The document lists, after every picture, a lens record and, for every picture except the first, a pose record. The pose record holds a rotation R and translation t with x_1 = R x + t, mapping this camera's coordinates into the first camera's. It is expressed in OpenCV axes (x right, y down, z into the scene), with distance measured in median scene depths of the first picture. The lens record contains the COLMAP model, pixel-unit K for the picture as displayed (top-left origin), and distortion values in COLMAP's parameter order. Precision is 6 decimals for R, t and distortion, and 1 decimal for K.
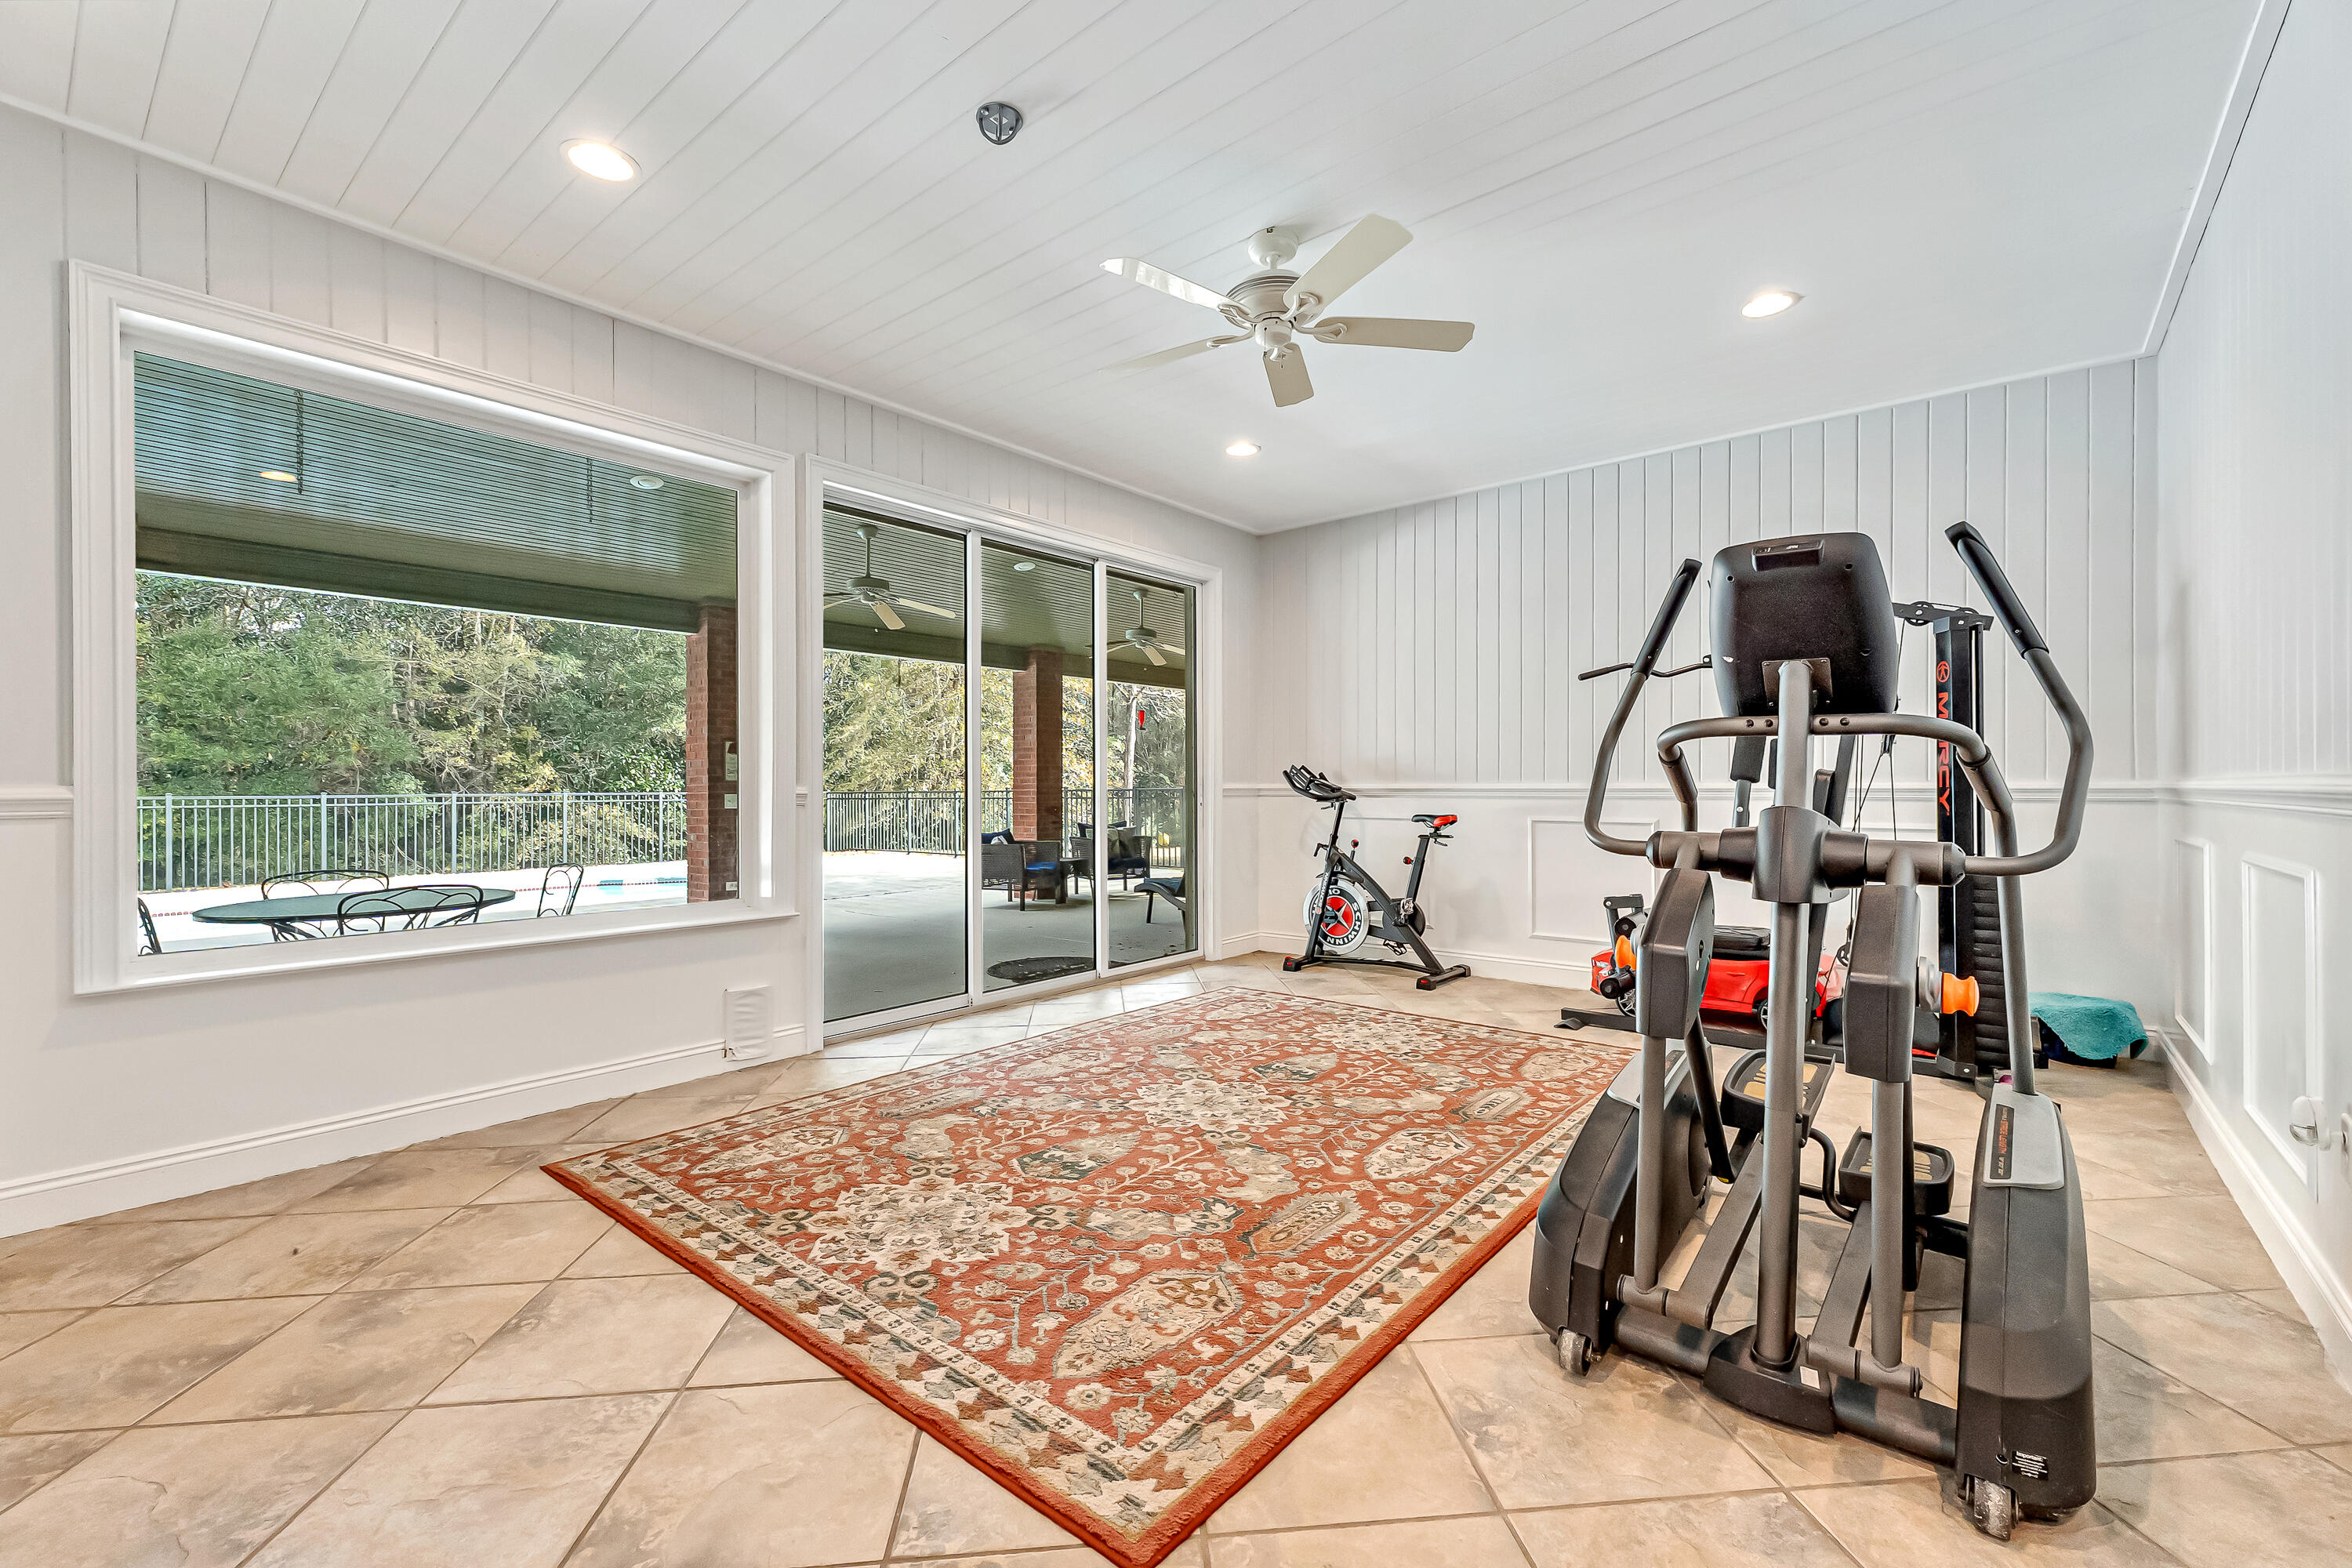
lens RADIAL K [[993.5, 0, 1183.4], [0, 993.5, 785.9], [0, 0, 1]] dist [0.003503, 0.000311]
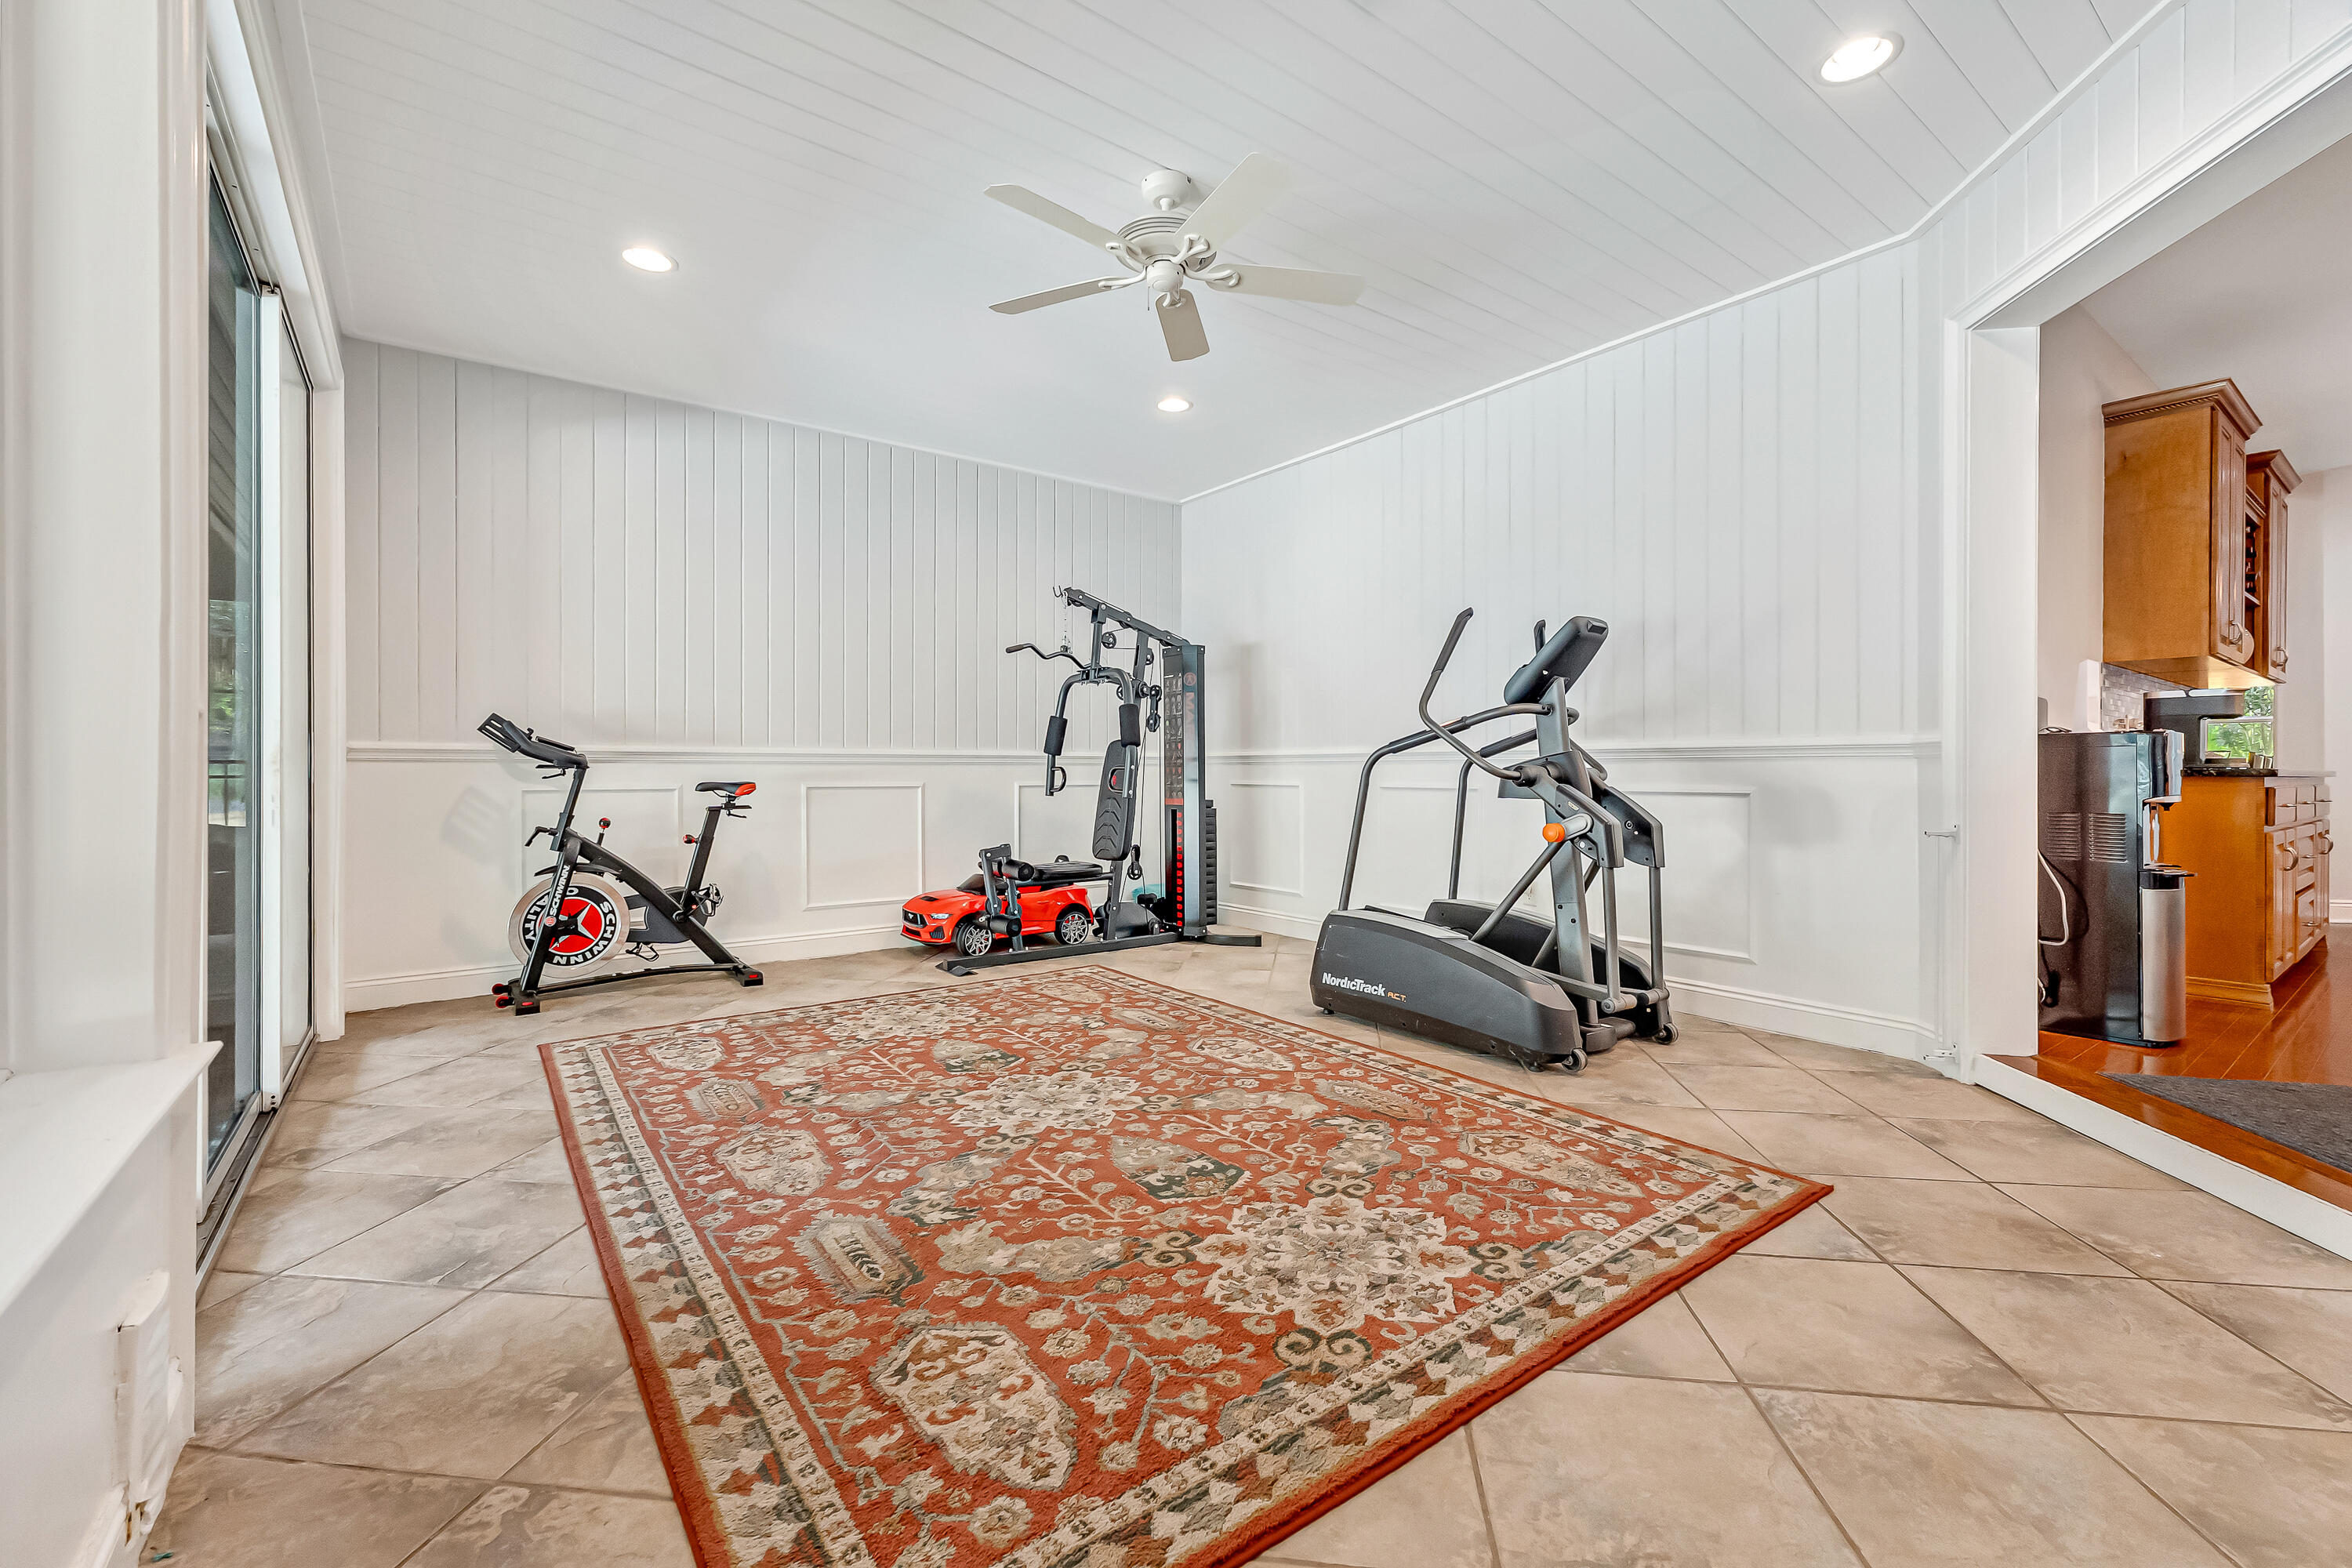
lens RADIAL K [[993.5, 0, 1189.3], [0, 993.5, 780.8], [0, 0, 1]] dist [0.003503, 0.000311]
pose [[0.219971, -0.004364, 0.975497, -0.828174], [-0.001329, 0.999988, 0.004773, 0.038920], [-0.975505, -0.002346, 0.219963, 0.724749]]
